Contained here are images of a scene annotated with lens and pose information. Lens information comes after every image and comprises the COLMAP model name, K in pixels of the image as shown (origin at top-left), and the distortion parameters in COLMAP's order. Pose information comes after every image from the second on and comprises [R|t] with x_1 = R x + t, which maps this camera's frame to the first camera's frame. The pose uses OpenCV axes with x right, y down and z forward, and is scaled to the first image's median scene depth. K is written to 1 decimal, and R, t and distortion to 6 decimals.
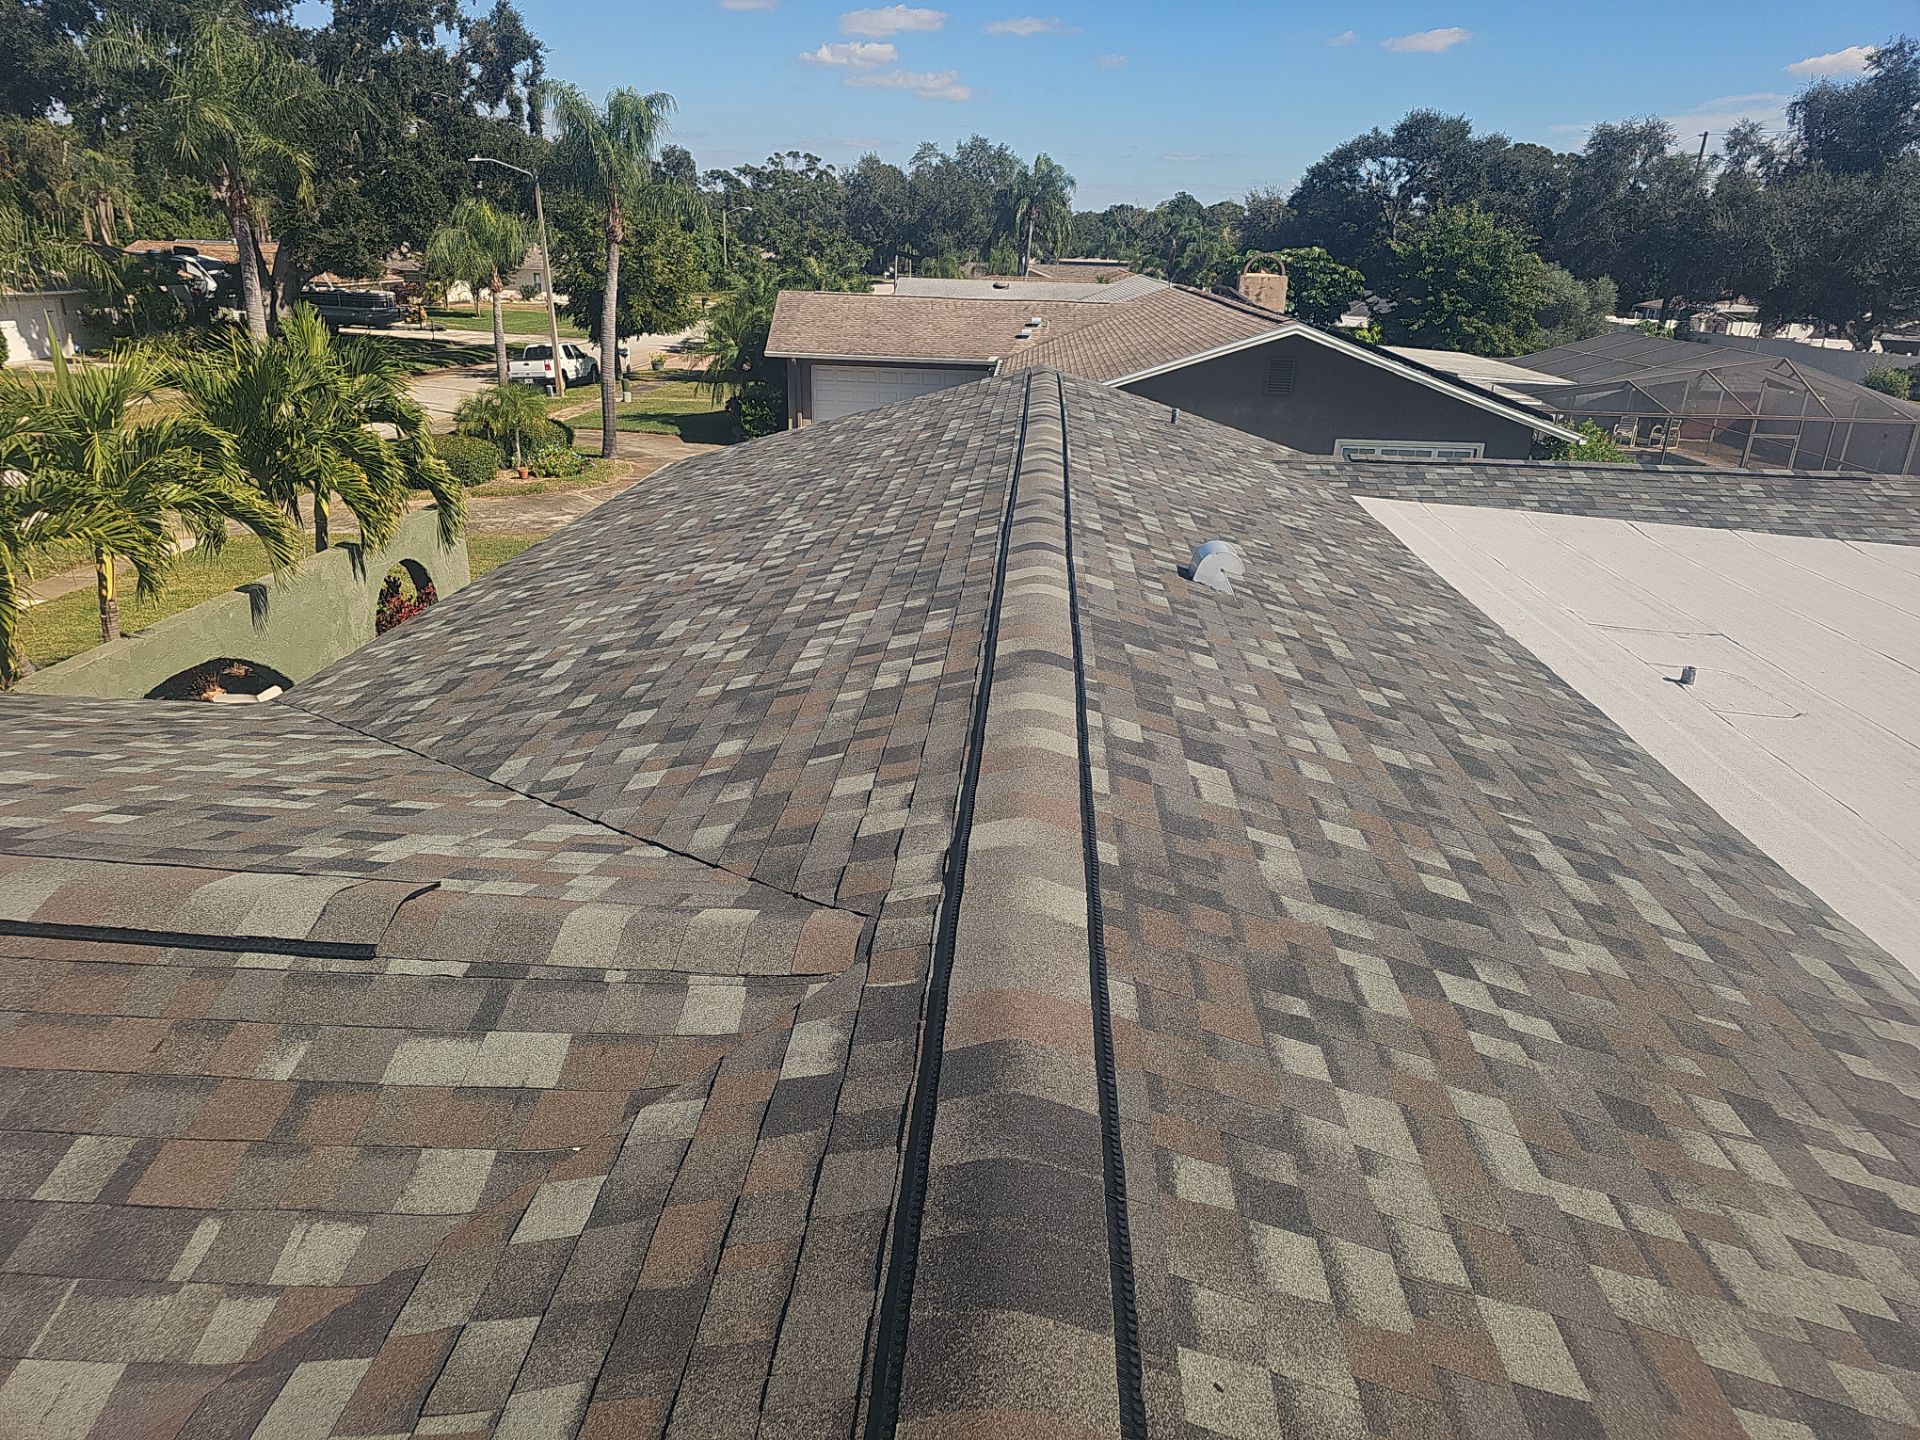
lens RADIAL K [[1251.3, 0, 972.9], [0, 1251.3, 719.8], [0, 0, 1]] dist [0.043114, -0.030531]
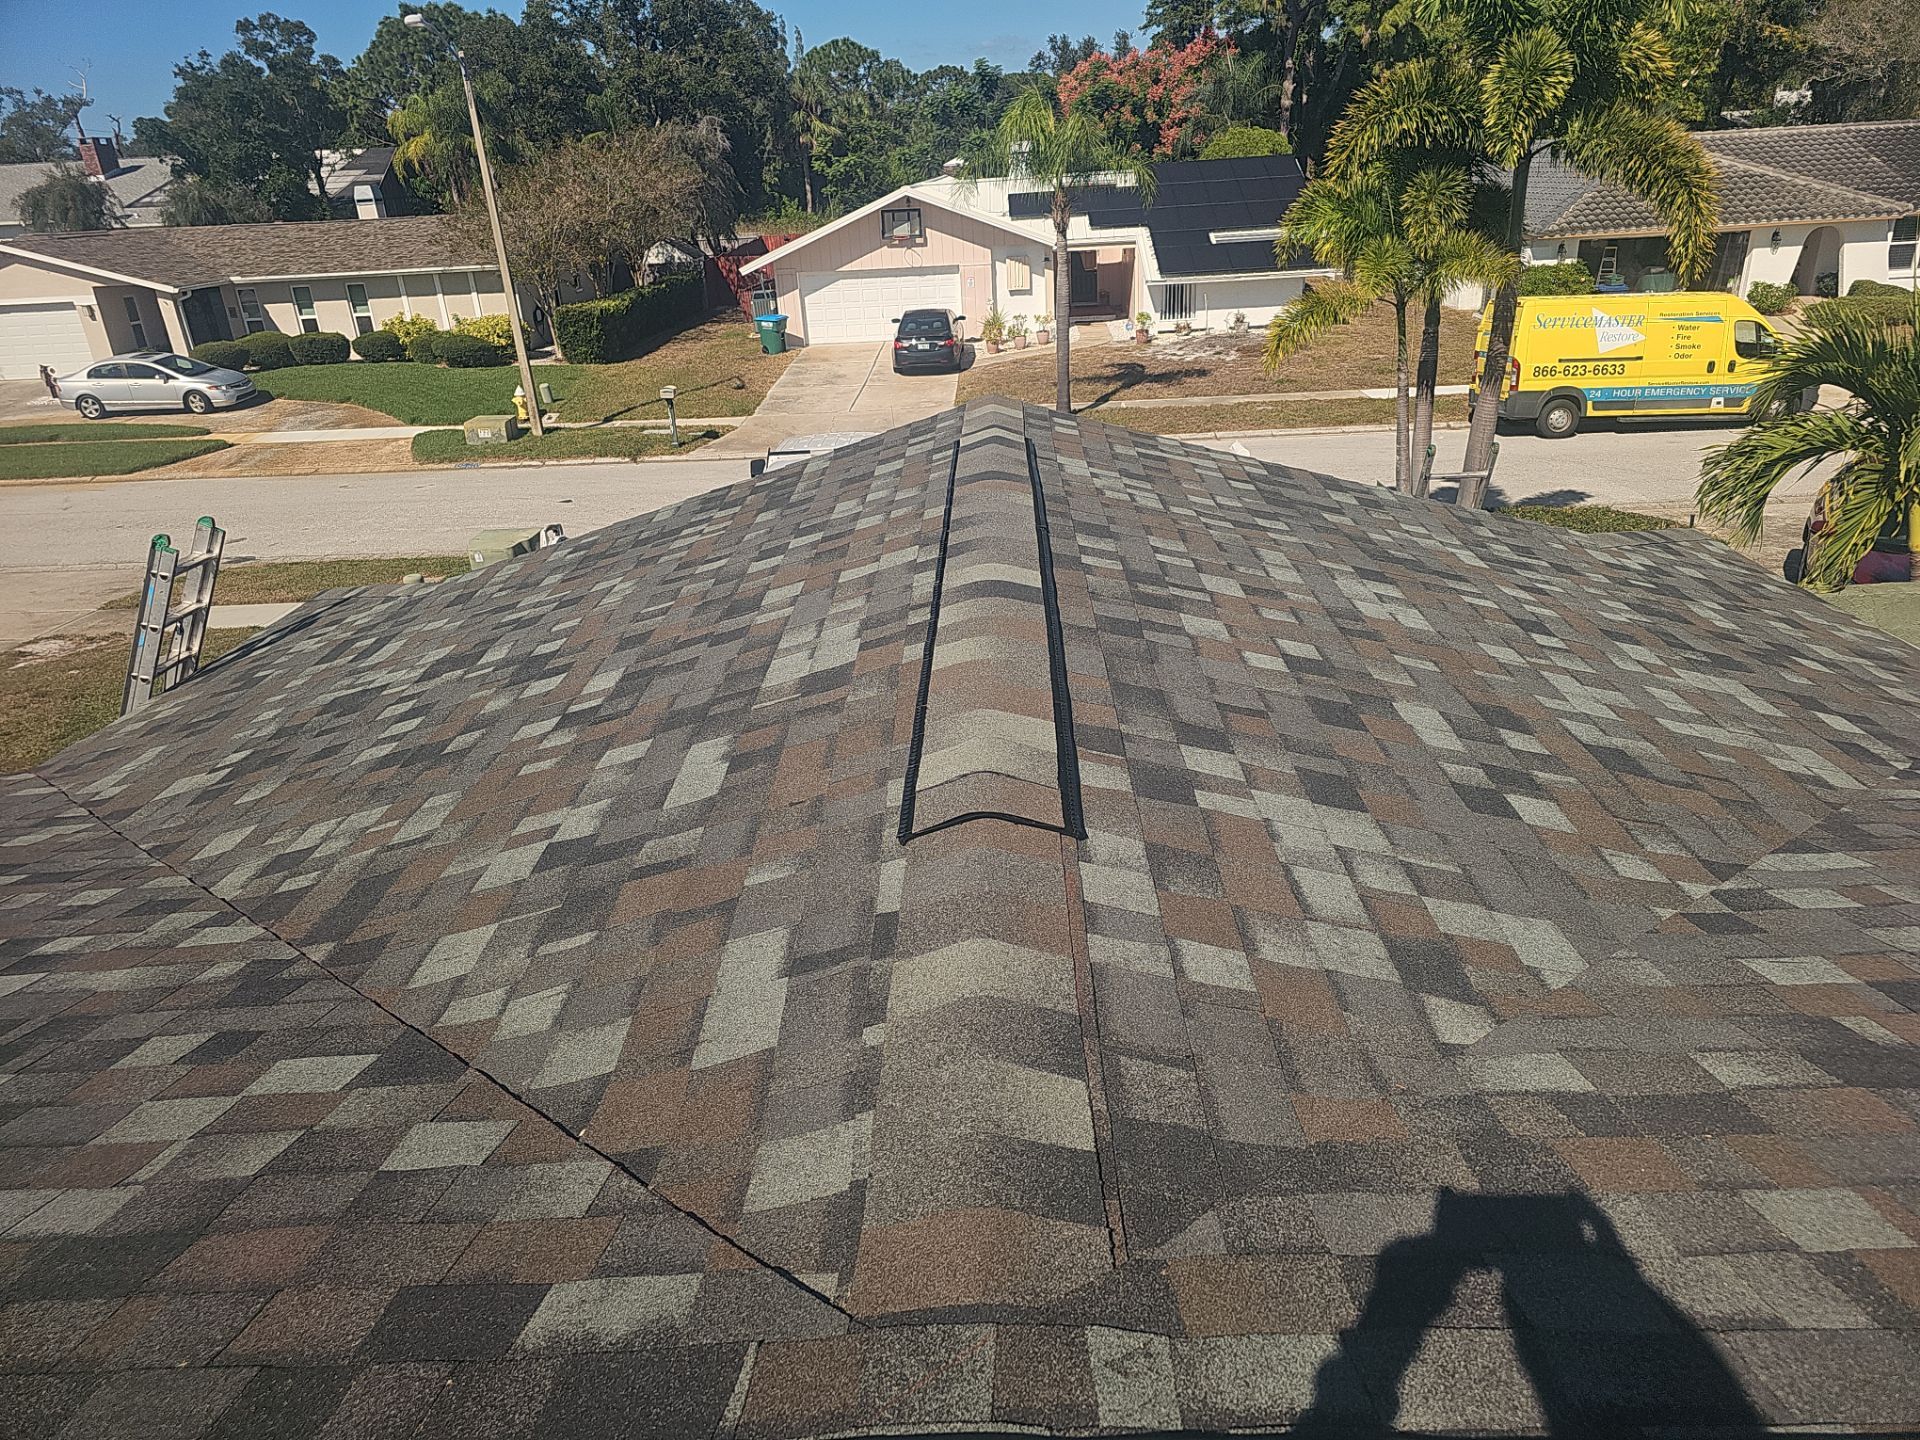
lens RADIAL K [[1251.3, 0, 972.9], [0, 1251.3, 719.8], [0, 0, 1]] dist [0.043114, -0.030531]
pose [[0.043253, 0.372232, -0.927131, 0.049861], [-0.306491, 0.888196, 0.342302, -0.034878], [0.950890, 0.269352, 0.152503, 0.168941]]
